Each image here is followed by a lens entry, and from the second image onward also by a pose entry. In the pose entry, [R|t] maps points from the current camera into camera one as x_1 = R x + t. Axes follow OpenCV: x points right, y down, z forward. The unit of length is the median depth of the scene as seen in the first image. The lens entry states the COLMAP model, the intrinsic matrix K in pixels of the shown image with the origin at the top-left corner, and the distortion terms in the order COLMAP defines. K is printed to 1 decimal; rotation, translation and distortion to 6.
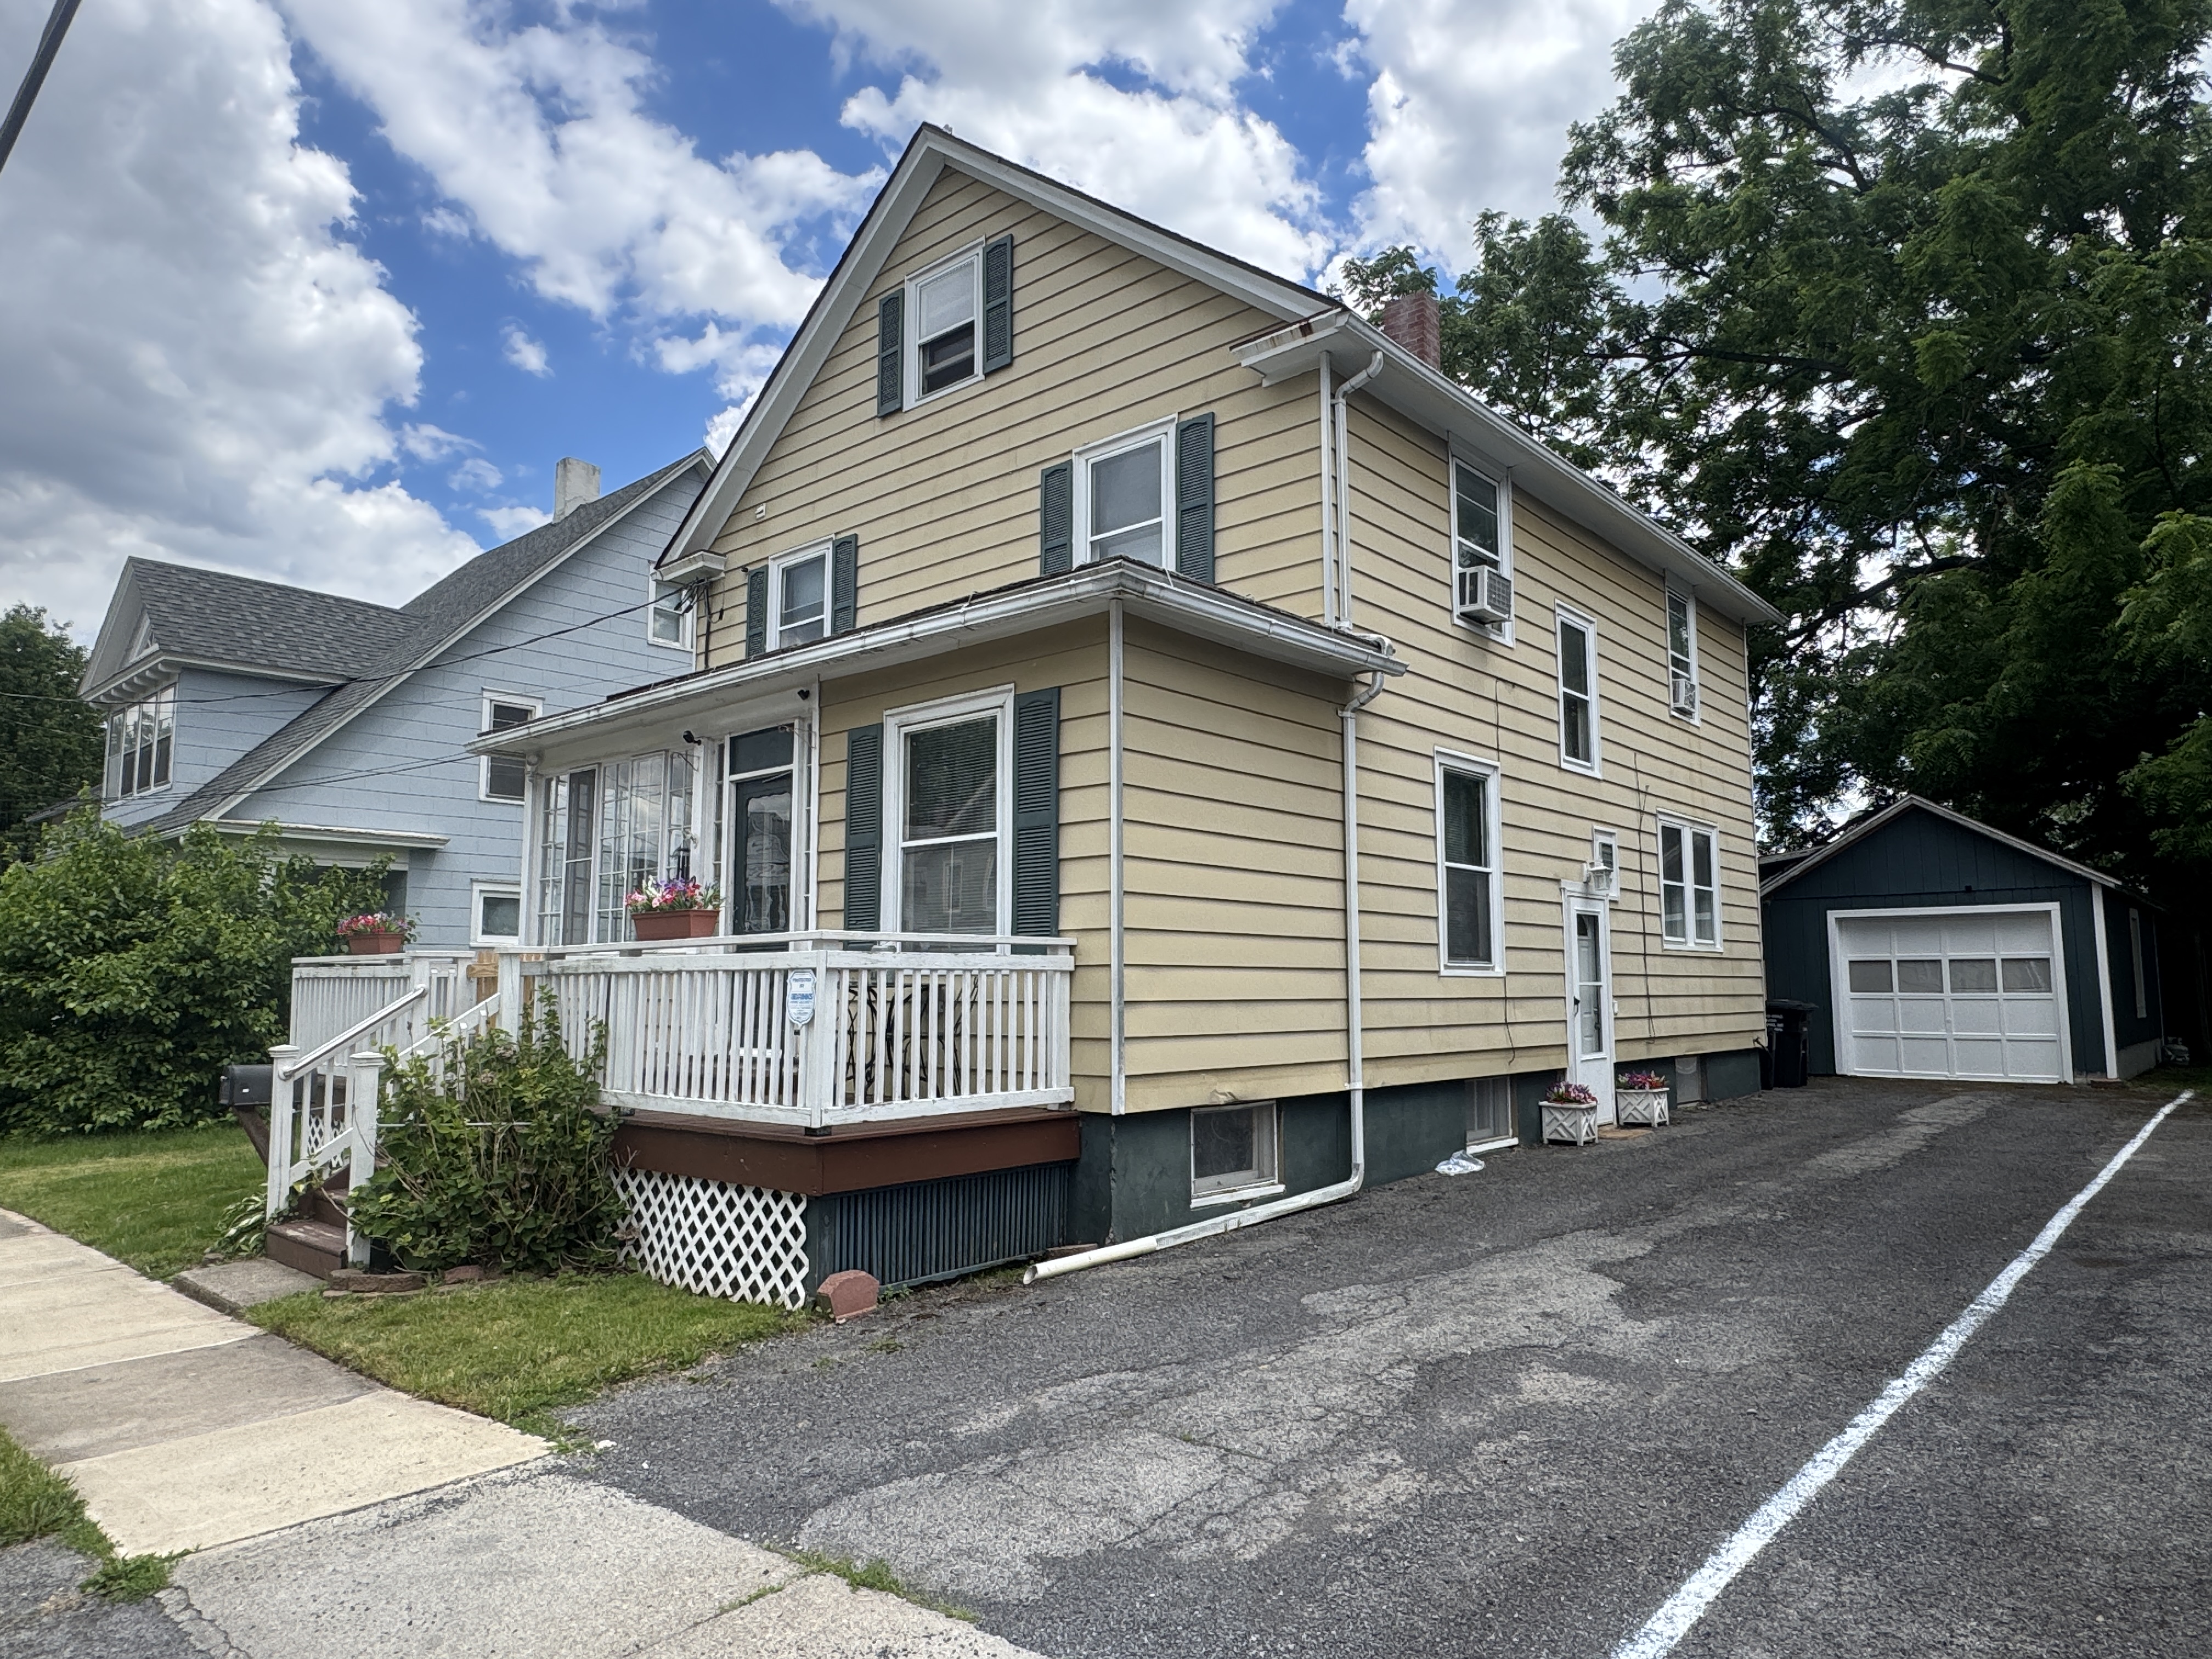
lens RADIAL K [[1365.1, 0, 1106.0], [0, 1365.1, 829.5], [0, 0, 1]] dist [-0.002054, 0.000827]
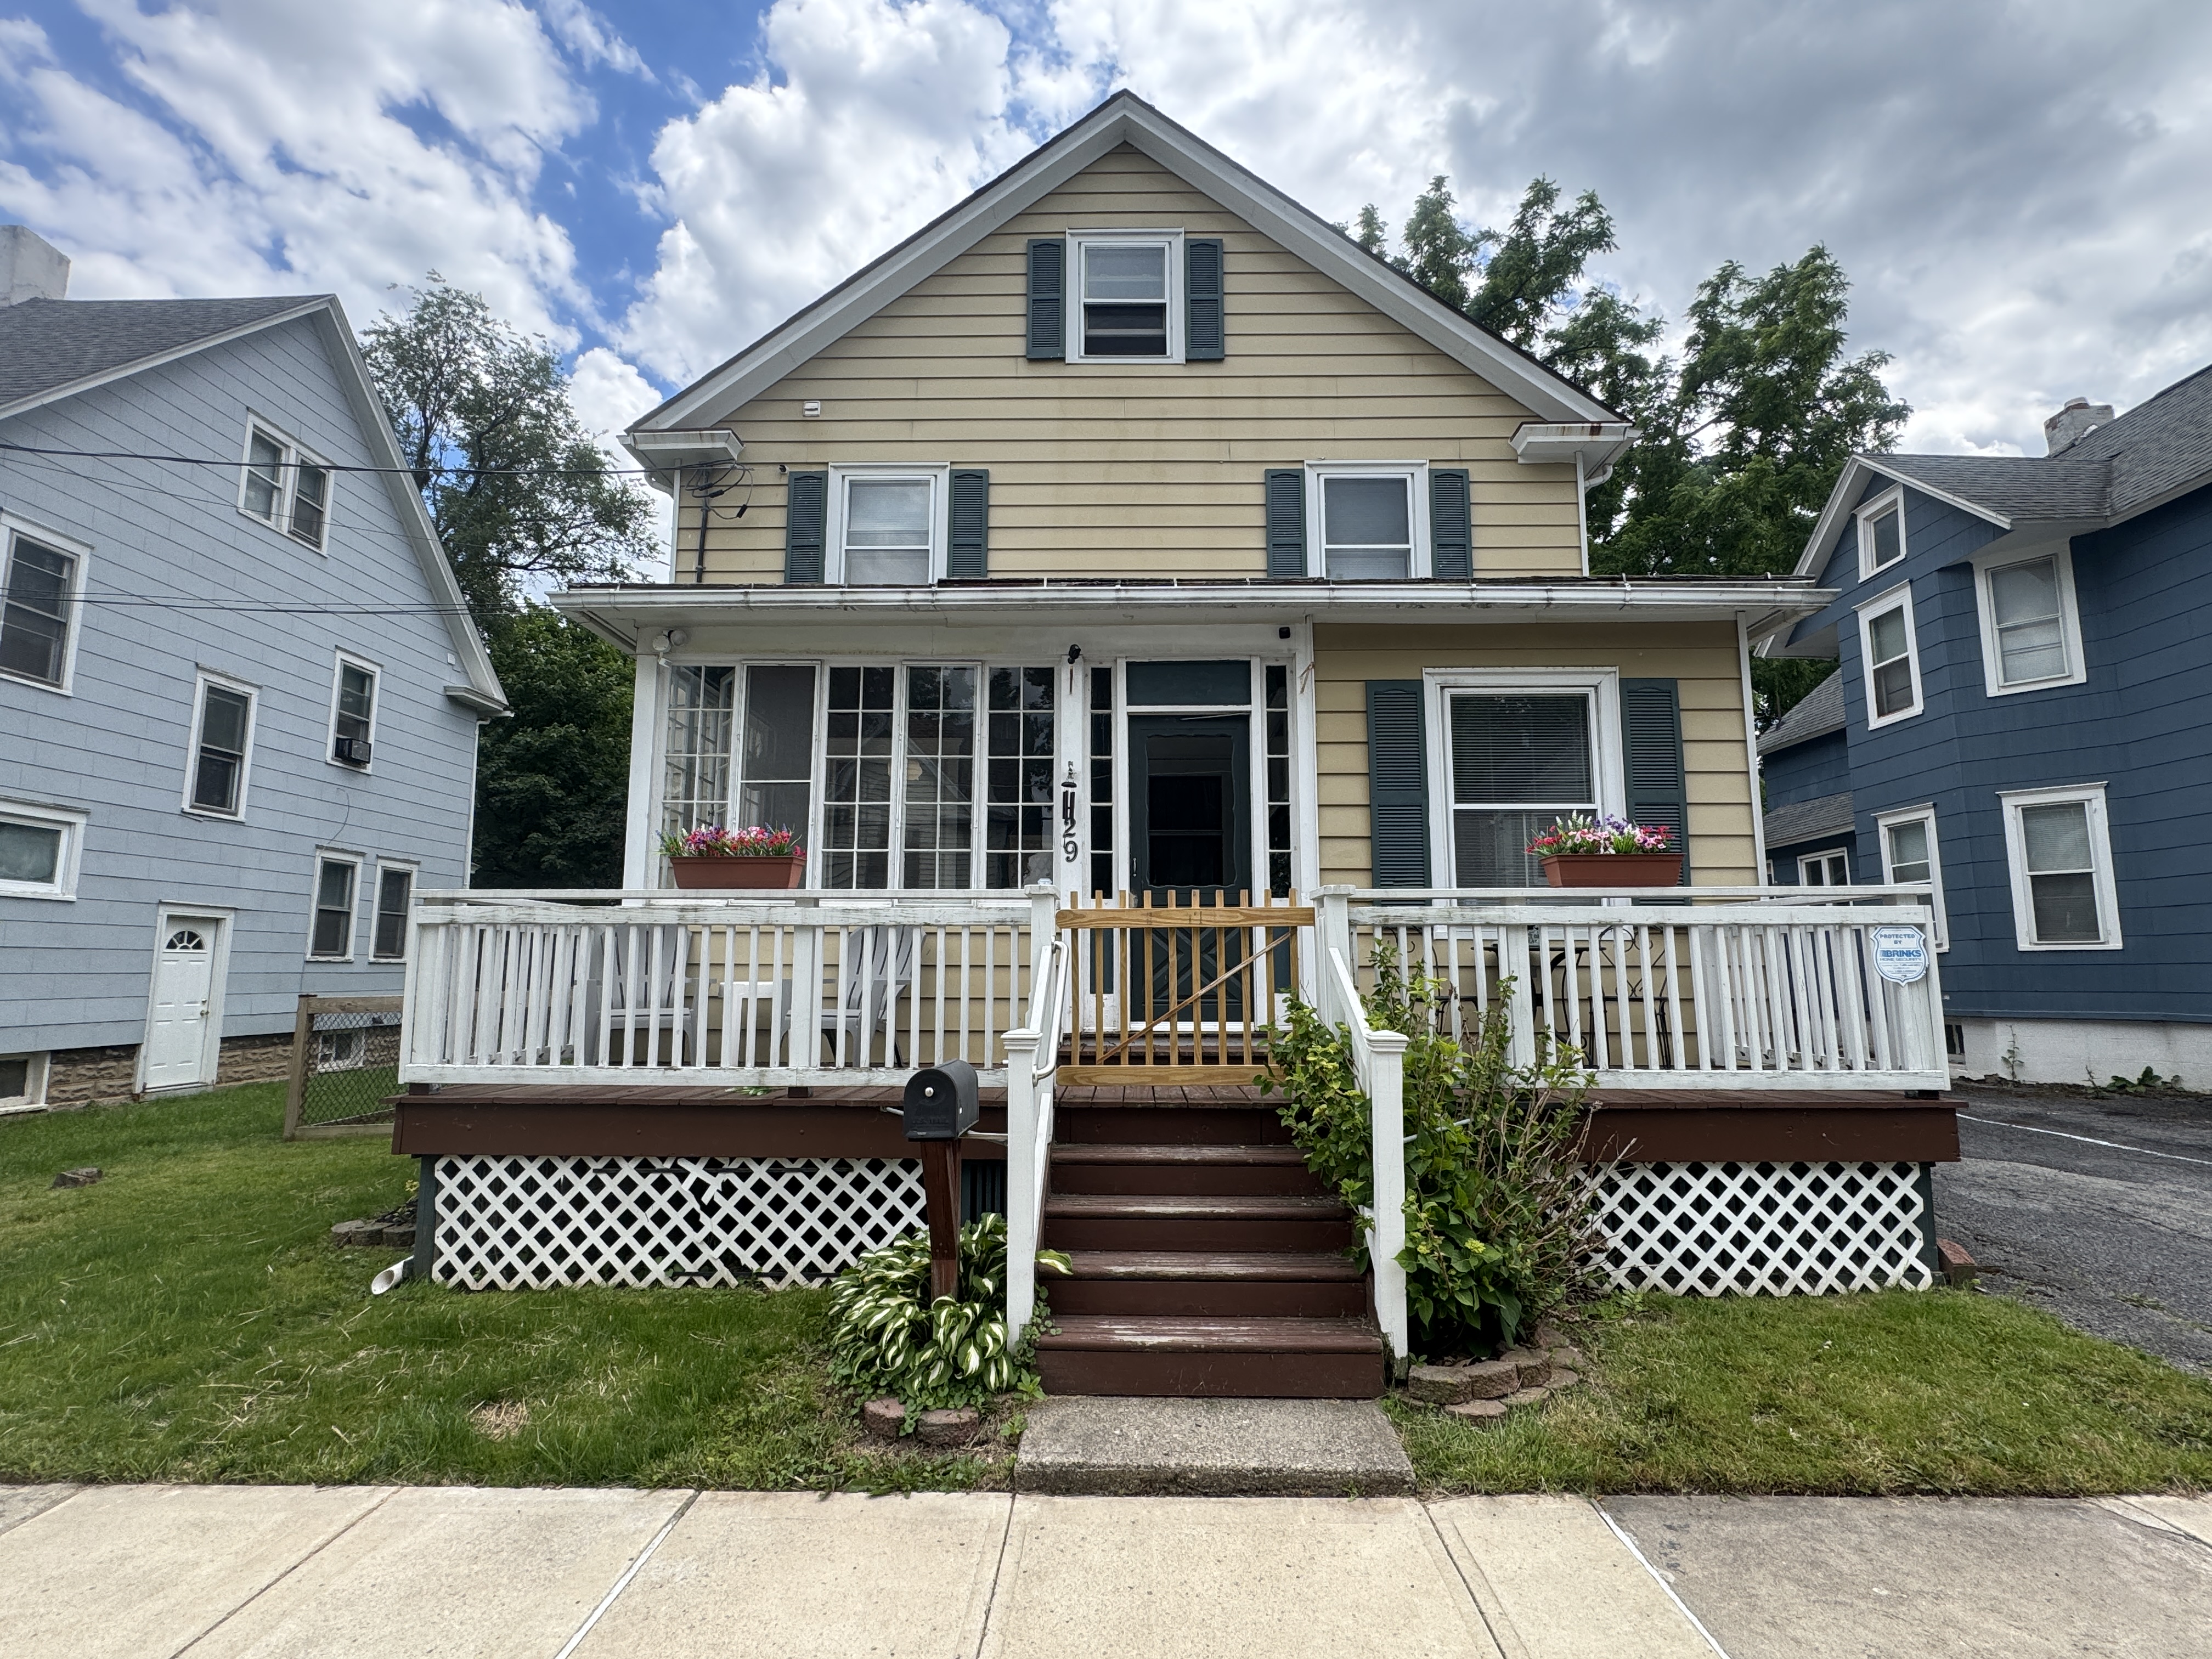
lens RADIAL K [[1012.1, 0, 1111.9], [0, 1012.1, 847.9], [0, 0, 1]] dist [-0.008229, 0.000224]
pose [[0.768743, 0.079310, 0.634622, -0.672089], [-0.082163, 0.996306, -0.024983, 0.067120], [-0.634259, -0.032937, 0.772419, 0.495051]]
